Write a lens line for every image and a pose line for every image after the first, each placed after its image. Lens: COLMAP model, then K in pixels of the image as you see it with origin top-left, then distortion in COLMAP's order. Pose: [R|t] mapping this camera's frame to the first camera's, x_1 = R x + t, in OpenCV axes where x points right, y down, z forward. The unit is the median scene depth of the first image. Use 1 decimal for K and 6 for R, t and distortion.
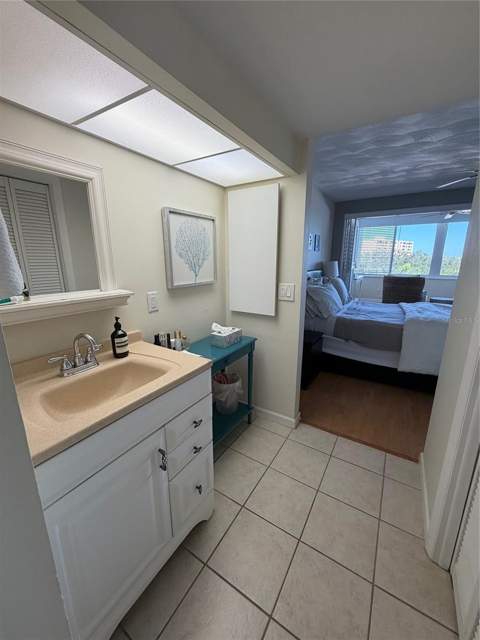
lens RADIAL K [[254.7, 0, 239.3], [0, 254.7, 319.4], [0, 0, 1]] dist [-0.000337, 0.000202]
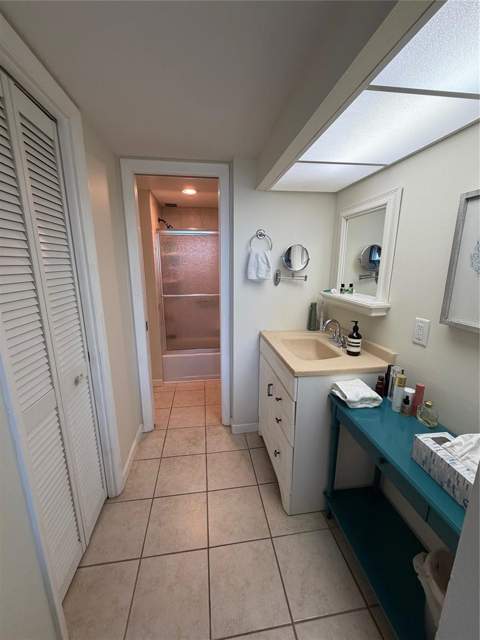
lens RADIAL K [[254.7, 0, 239.3], [0, 254.7, 319.4], [0, 0, 1]] dist [-0.000337, 0.000202]
pose [[-0.763839, 0.139960, -0.630048, 0.636906], [-0.153787, 0.908616, 0.388286, -0.368300], [0.626817, 0.393481, -0.672513, 1.364782]]
